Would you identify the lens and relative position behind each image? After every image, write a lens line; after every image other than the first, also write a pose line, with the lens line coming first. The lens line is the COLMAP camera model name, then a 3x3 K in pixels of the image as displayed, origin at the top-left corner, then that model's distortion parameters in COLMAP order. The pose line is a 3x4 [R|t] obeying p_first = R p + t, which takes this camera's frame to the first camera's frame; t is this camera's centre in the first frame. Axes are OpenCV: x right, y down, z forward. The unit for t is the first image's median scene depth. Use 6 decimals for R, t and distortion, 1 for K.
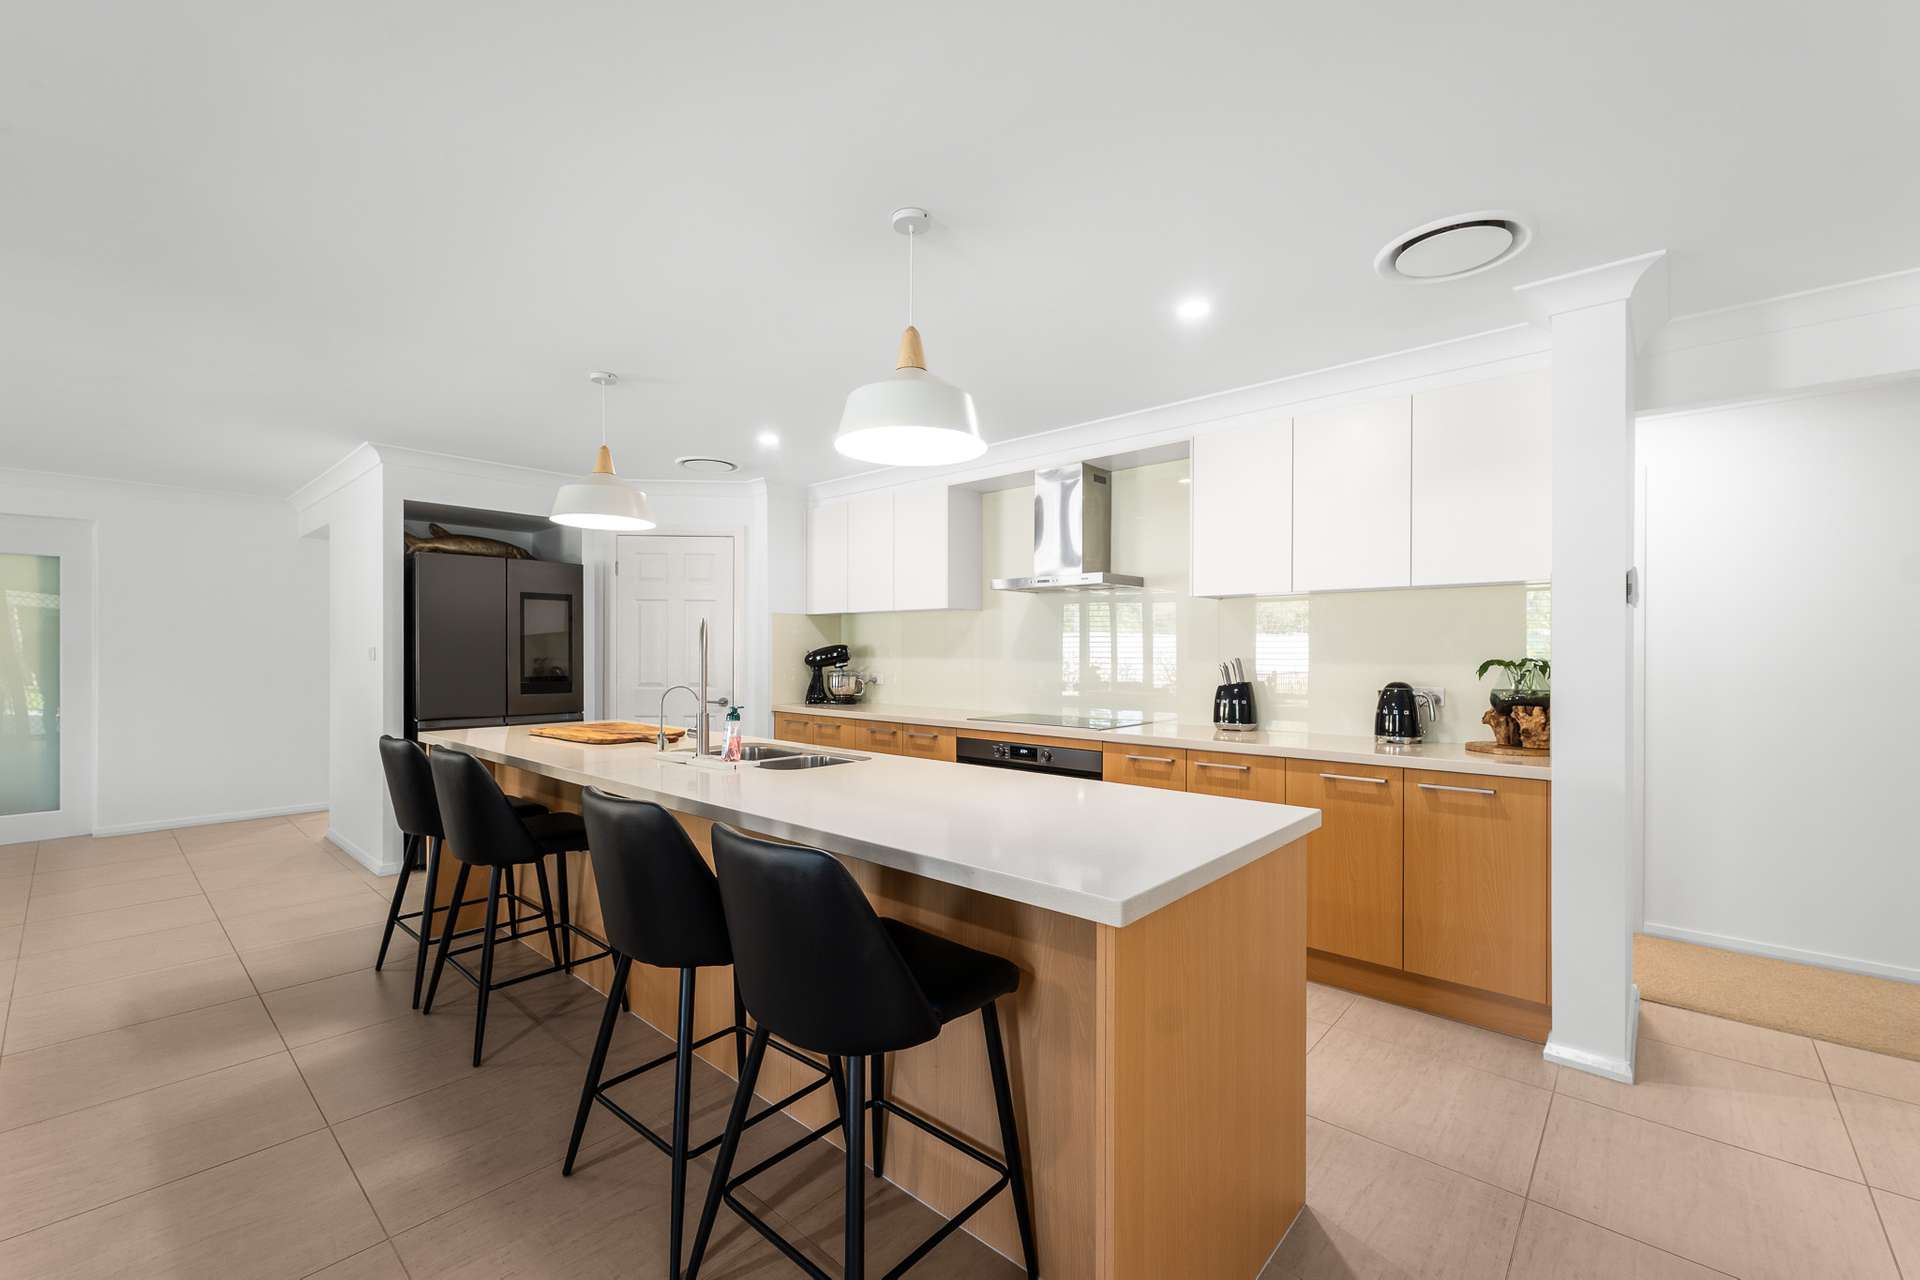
lens RADIAL K [[782.9, 0, 967.6], [0, 782.9, 652.6], [0, 0, 1]] dist [-0.000143, 0.000150]
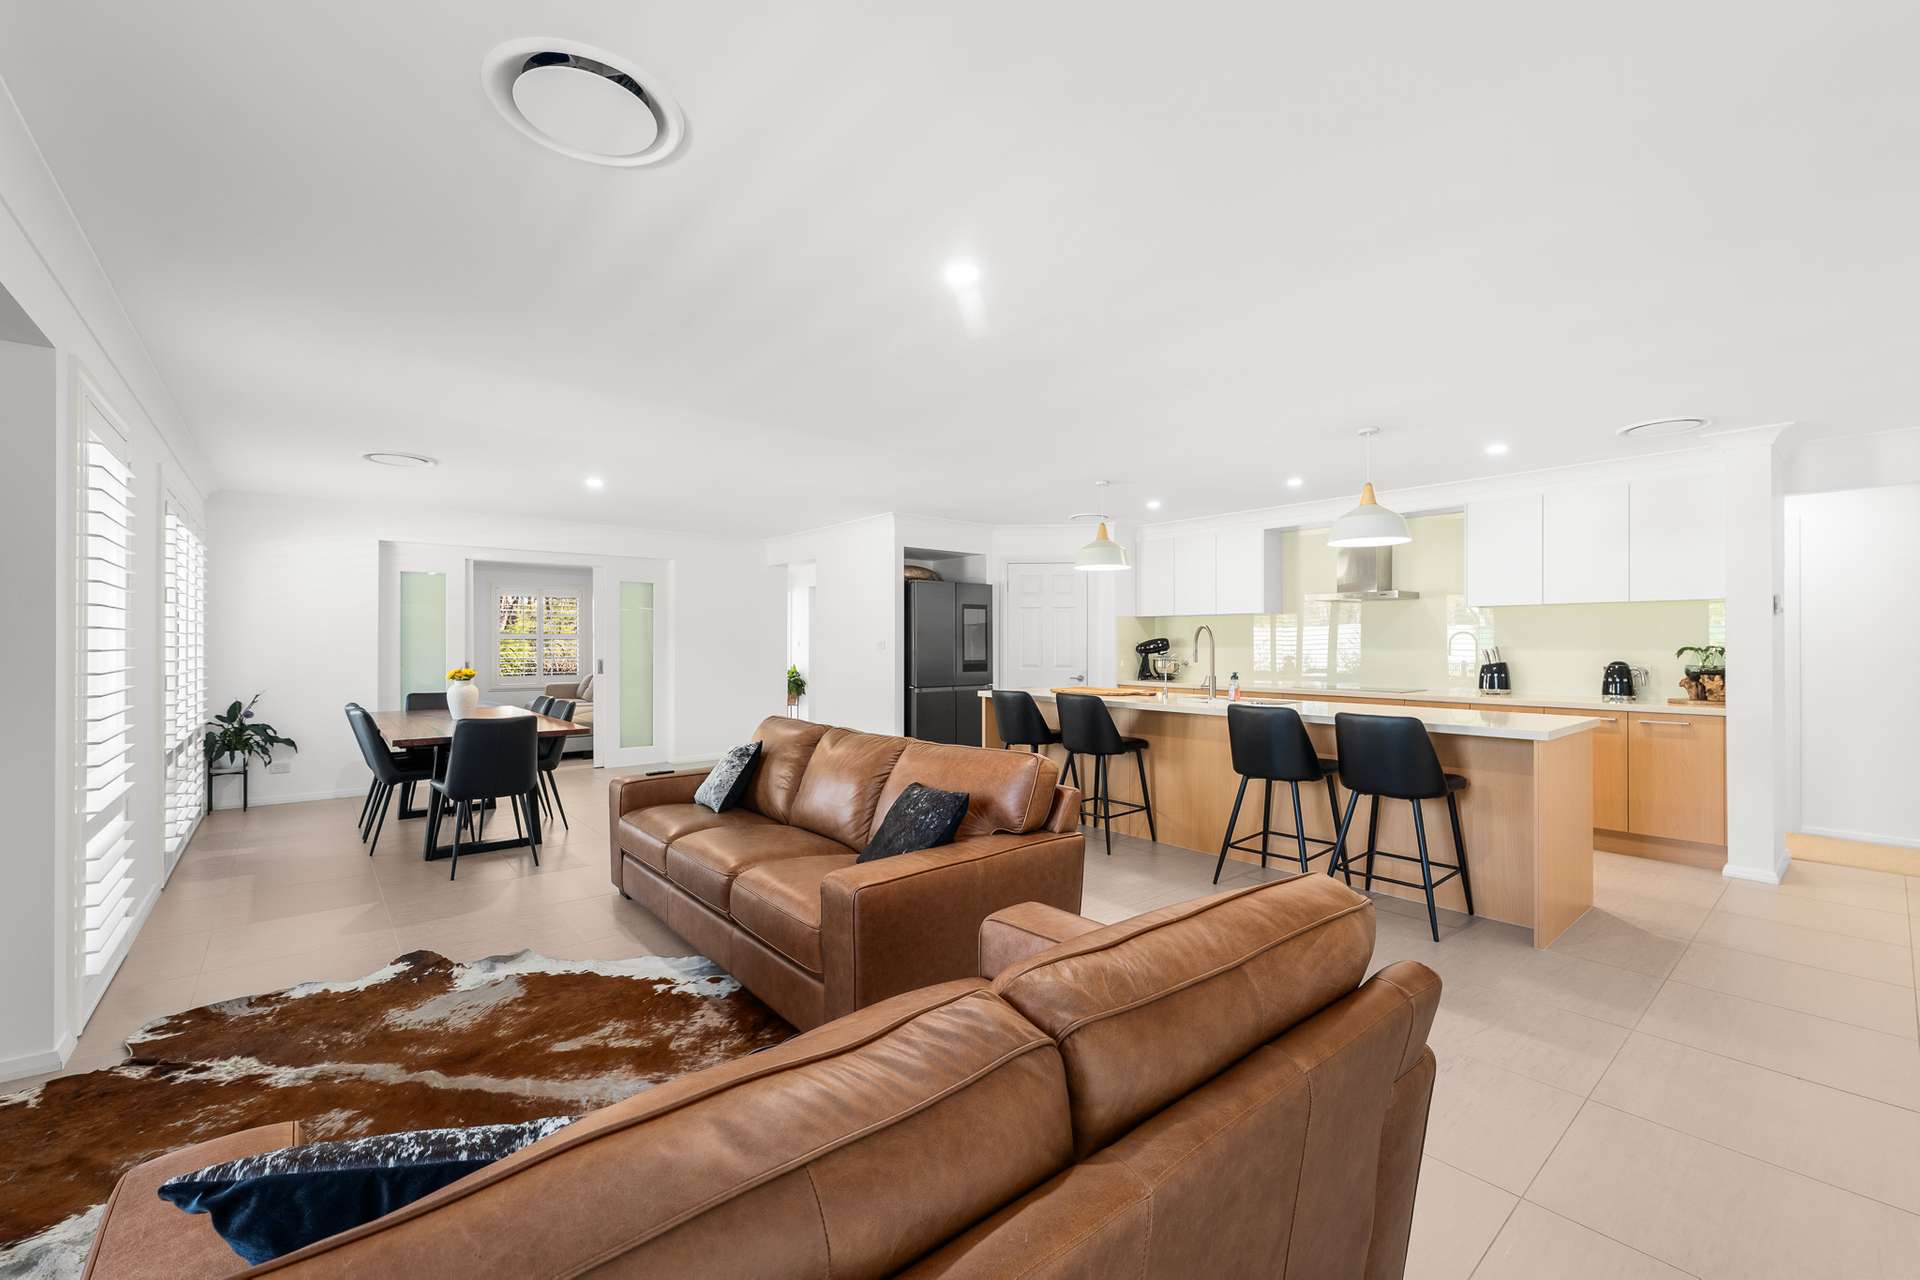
lens RADIAL K [[777.9, 0, 960.0], [0, 777.9, 640.0], [0, 0, 1]] dist [-0.002993, -0.000471]
pose [[0.989127, -0.001706, -0.147051, -0.528973], [0.000695, 0.999976, -0.006932, 0.004321], [0.147059, 0.006755, 0.989105, -0.737526]]
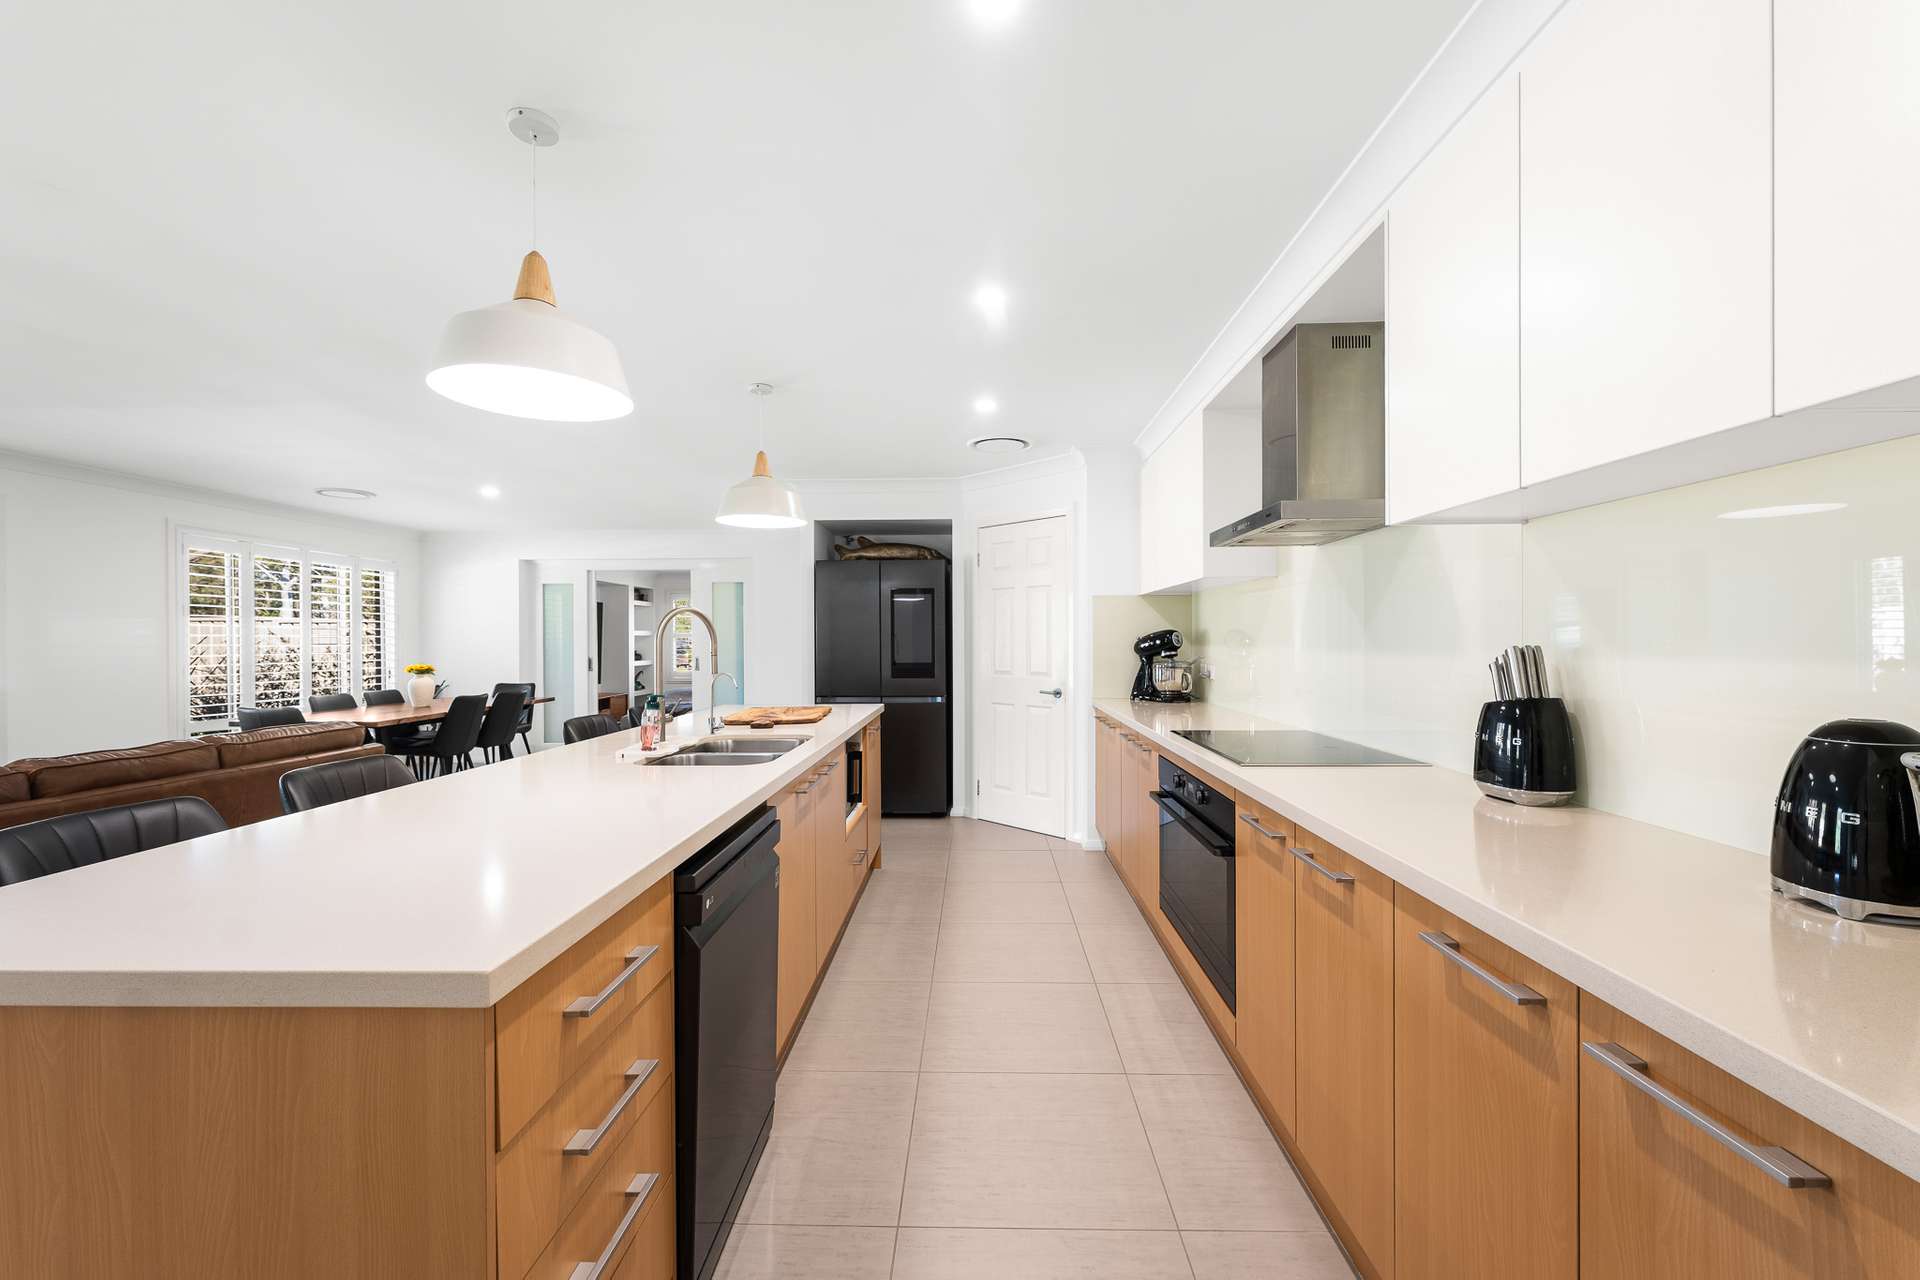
lens RADIAL K [[782.9, 0, 967.6], [0, 782.9, 652.6], [0, 0, 1]] dist [-0.000143, 0.000150]
pose [[0.645593, 0.006365, -0.763655, 0.552915], [0.004759, 0.999912, 0.012358, 0.003975], [0.763667, -0.011612, 0.645506, 0.511800]]
